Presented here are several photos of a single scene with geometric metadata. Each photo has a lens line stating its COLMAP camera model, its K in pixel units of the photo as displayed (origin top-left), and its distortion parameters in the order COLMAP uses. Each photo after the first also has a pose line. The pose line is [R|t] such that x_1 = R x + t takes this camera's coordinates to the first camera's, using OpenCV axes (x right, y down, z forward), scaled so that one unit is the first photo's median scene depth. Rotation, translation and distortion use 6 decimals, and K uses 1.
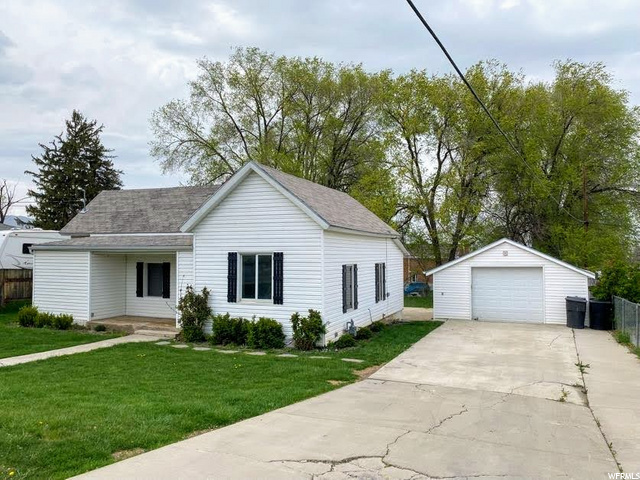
lens RADIAL K [[491.2, 0, 319.7], [0, 491.2, 238.0], [0, 0, 1]] dist [0.072479, -0.124261]
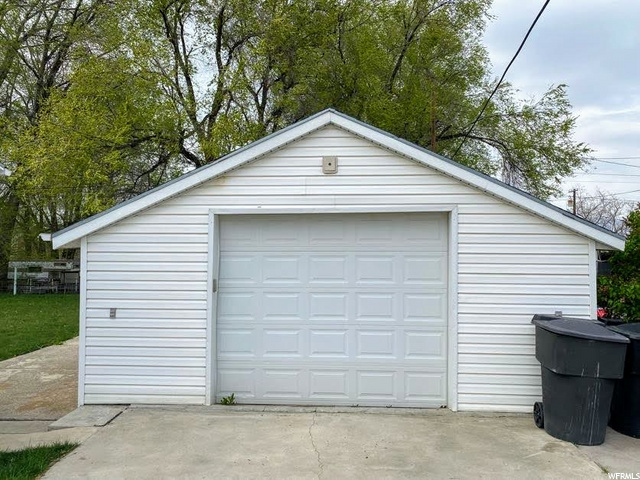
lens RADIAL K [[491.2, 0, 319.7], [0, 491.2, 238.0], [0, 0, 1]] dist [0.072479, -0.124261]
pose [[0.935194, 0.014009, 0.353858, 0.331512], [-0.020358, 0.999692, 0.014224, 0.083679], [-0.353549, -0.020506, 0.935191, 0.904241]]
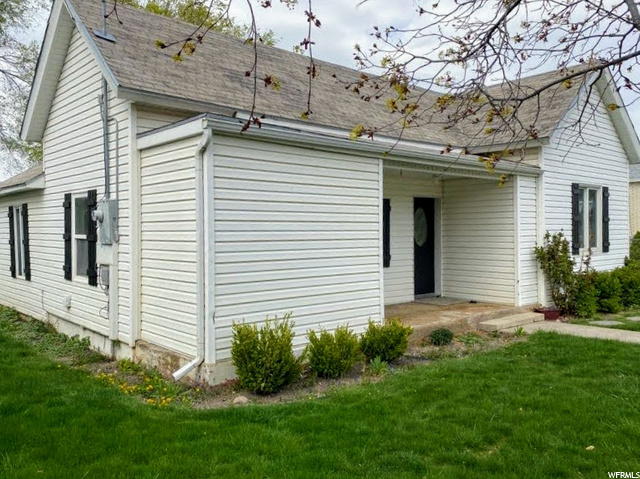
lens RADIAL K [[544.8, 0, 319.7], [0, 544.8, 228.0], [0, 0, 1]] dist [0.011447, 0.005426]
pose [[0.431128, 0.000543, 0.902291, -0.900255], [-0.022342, 0.999700, 0.010074, 0.080910], [-0.902014, -0.024502, 0.431011, 0.866292]]
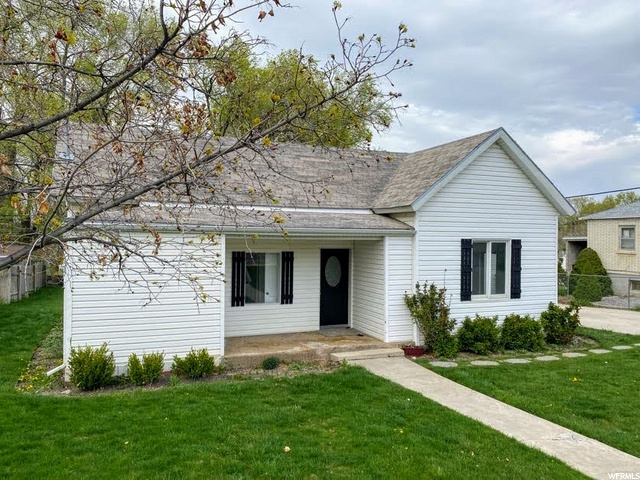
lens RADIAL K [[491.2, 0, 319.7], [0, 491.2, 238.0], [0, 0, 1]] dist [0.072479, -0.124261]
pose [[0.699462, 0.006192, 0.714643, -0.805276], [-0.033482, 0.999148, 0.024114, 0.014147], [-0.713885, -0.040794, 0.699074, 0.530115]]
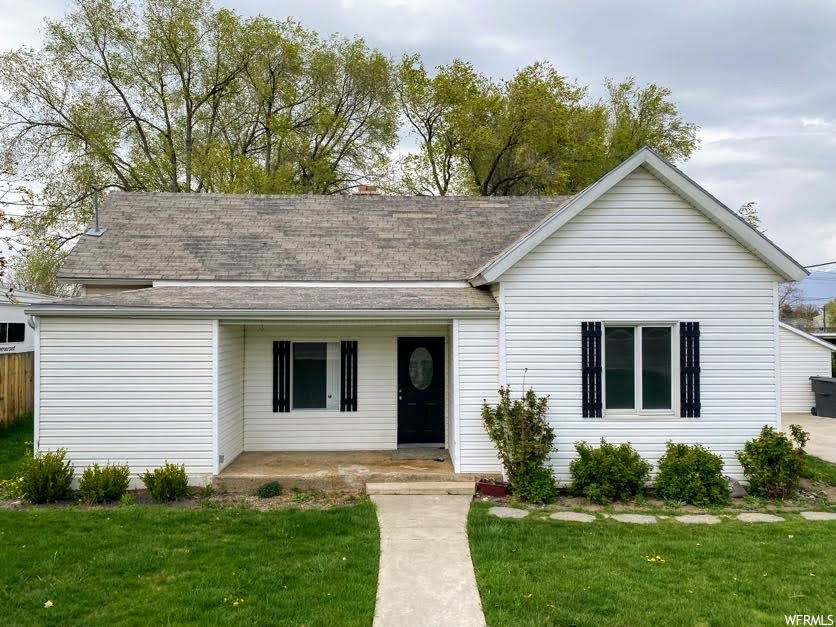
lens RADIAL K [[641.7, 0, 417.6], [0, 641.7, 310.9], [0, 0, 1]] dist [0.072479, -0.124261]
pose [[0.908328, 0.003995, 0.418240, -0.551616], [-0.012396, 0.999772, 0.017371, 0.006827], [-0.418075, -0.020963, 0.908171, 0.397559]]
